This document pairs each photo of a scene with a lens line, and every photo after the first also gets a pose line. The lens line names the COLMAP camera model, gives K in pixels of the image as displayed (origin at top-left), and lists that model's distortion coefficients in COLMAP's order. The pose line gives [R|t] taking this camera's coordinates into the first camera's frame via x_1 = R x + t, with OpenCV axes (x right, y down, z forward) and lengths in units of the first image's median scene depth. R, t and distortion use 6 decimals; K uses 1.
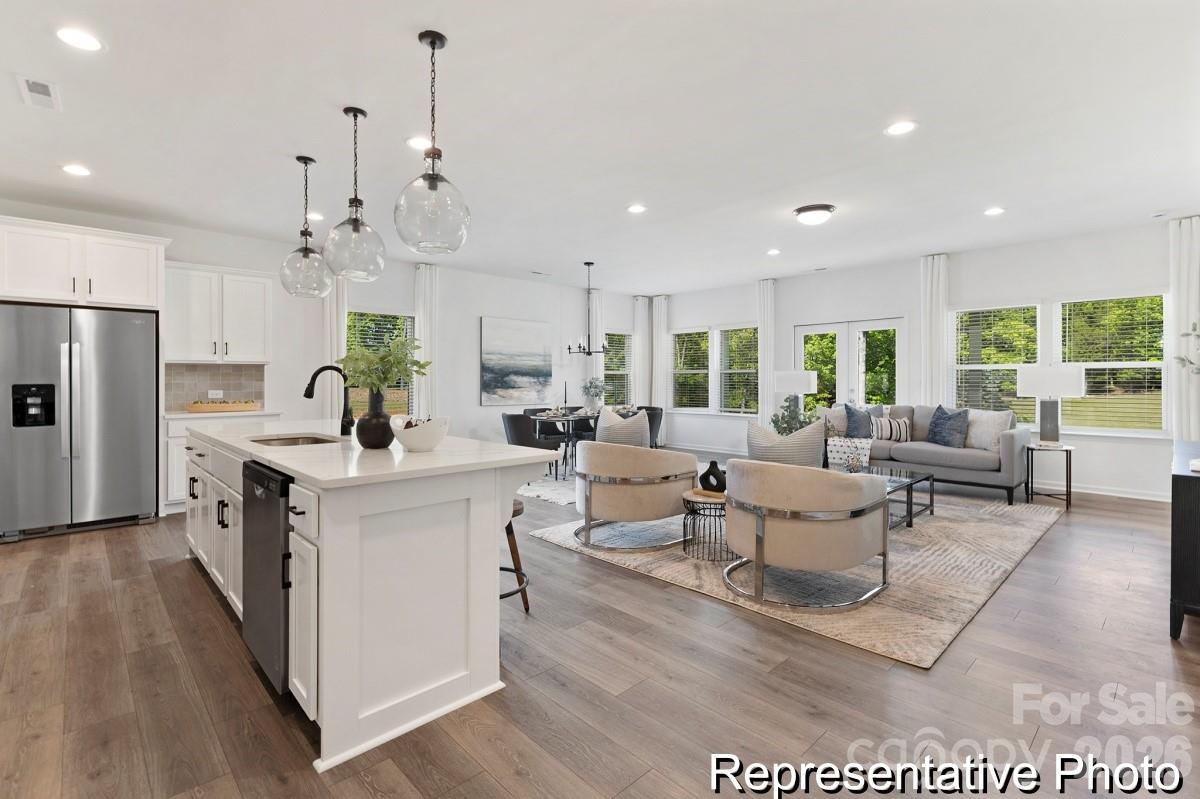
lens RADIAL K [[548.3, 0, 600.9], [0, 548.3, 391.6], [0, 0, 1]] dist [-0.004036, -0.000154]
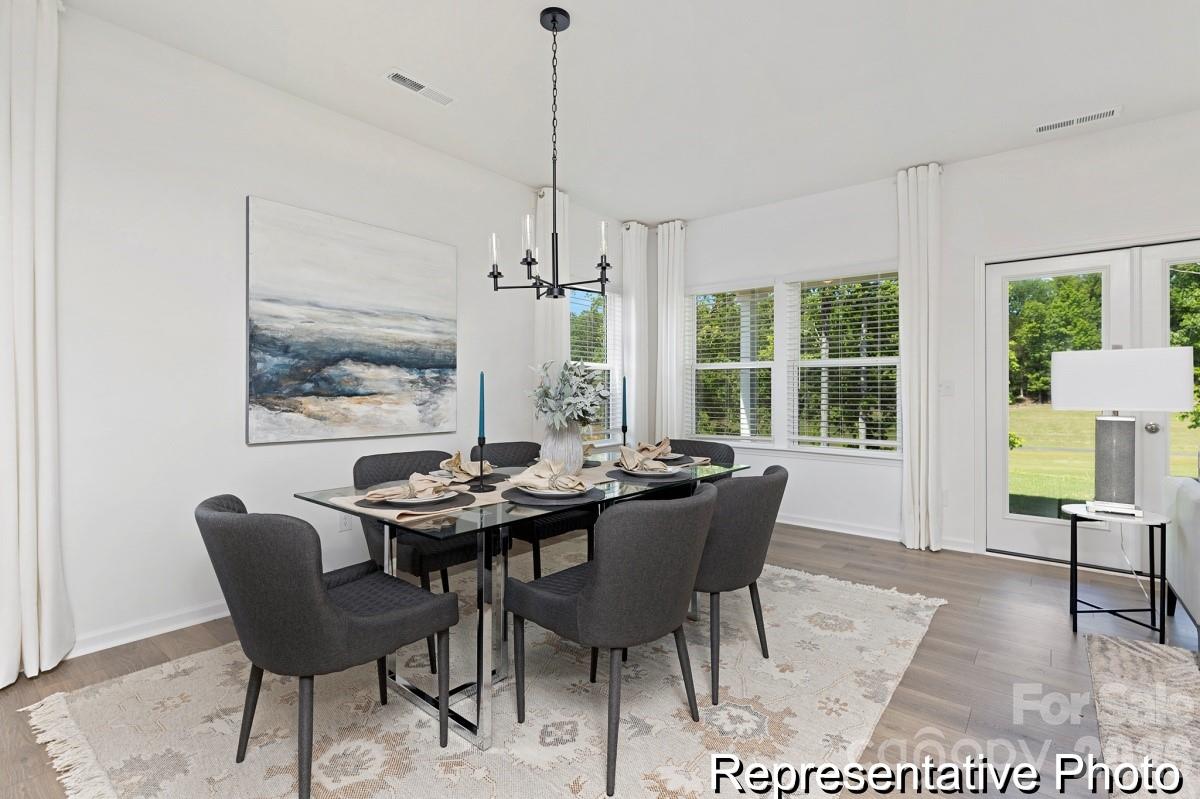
lens RADIAL K [[548.3, 0, 596.4], [0, 548.3, 399.5], [0, 0, 1]] dist [-0.004036, -0.000154]
pose [[0.993003, 0.000221, 0.118090, -0.031772], [0.000229, 0.999993, -0.003793, -0.001741], [-0.118090, 0.003794, 0.992996, 0.586004]]
